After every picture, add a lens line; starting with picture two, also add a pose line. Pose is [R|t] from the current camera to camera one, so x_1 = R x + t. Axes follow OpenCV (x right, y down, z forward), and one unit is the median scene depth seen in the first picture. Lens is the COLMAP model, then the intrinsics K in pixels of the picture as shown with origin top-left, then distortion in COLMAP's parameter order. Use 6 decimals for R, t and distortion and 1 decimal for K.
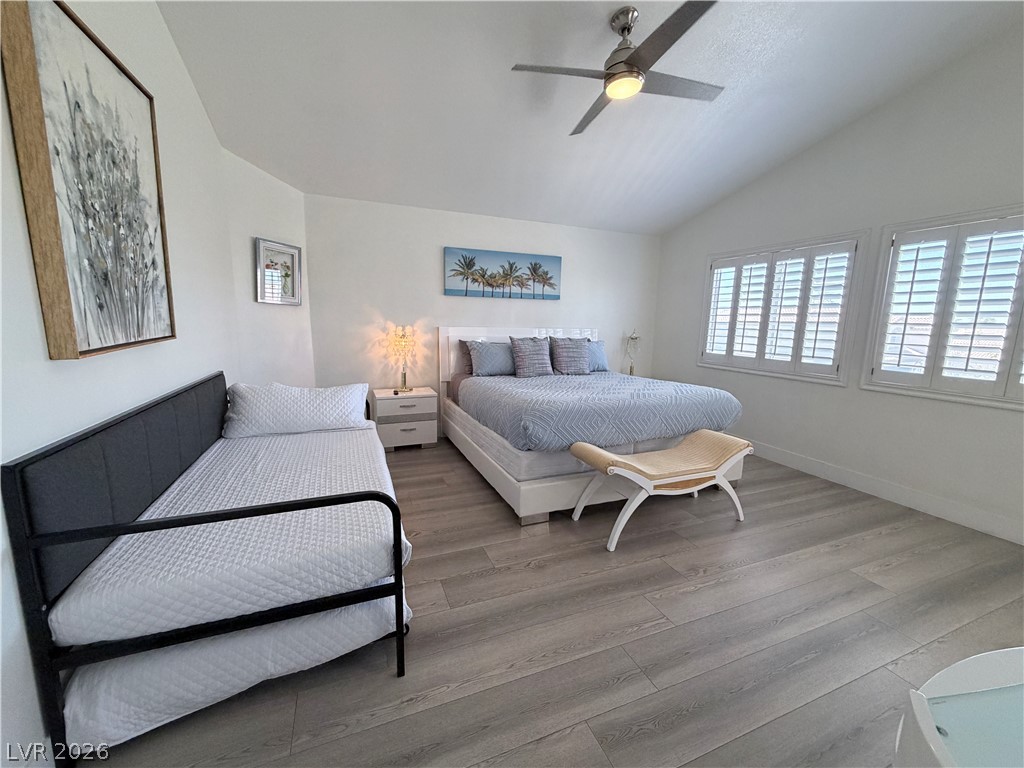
lens RADIAL K [[408.1, 0, 512.0], [0, 408.1, 384.0], [0, 0, 1]] dist [-0.001847, -0.000101]
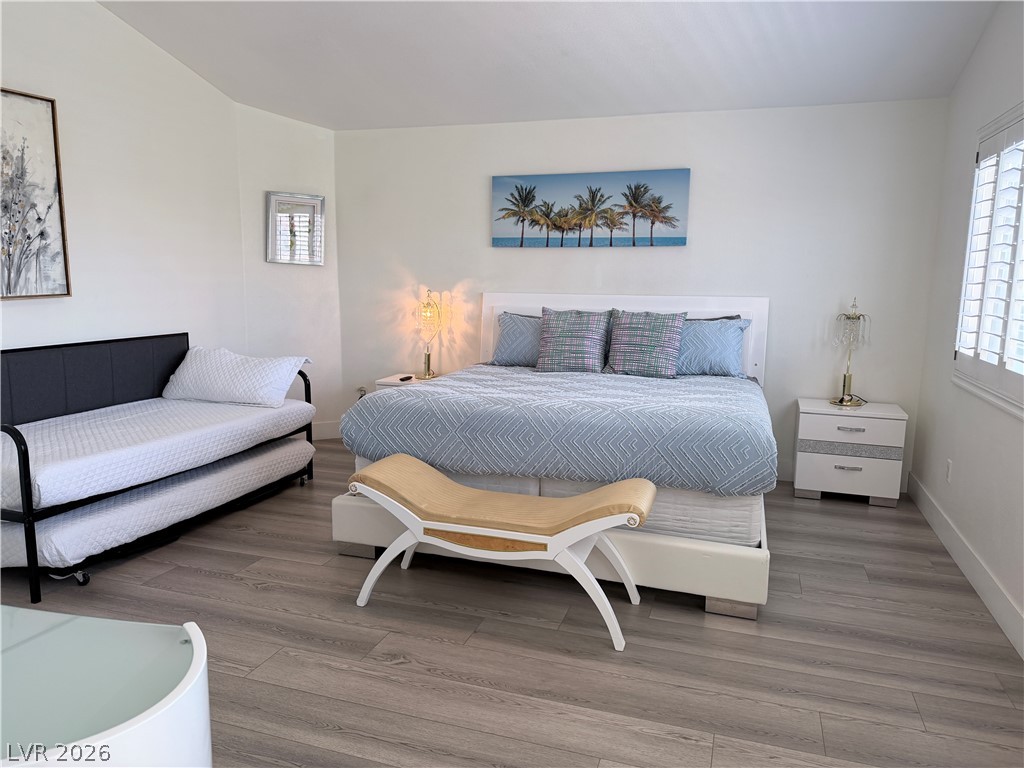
lens RADIAL K [[708.9, 0, 512.0], [0, 708.9, 384.0], [0, 0, 1]] dist [0.095439, -0.140334]
pose [[0.760374, 0.084256, -0.643998, 0.653782], [-0.097850, 0.995093, 0.014658, -0.007202], [0.642073, 0.051870, 0.764887, 0.110843]]
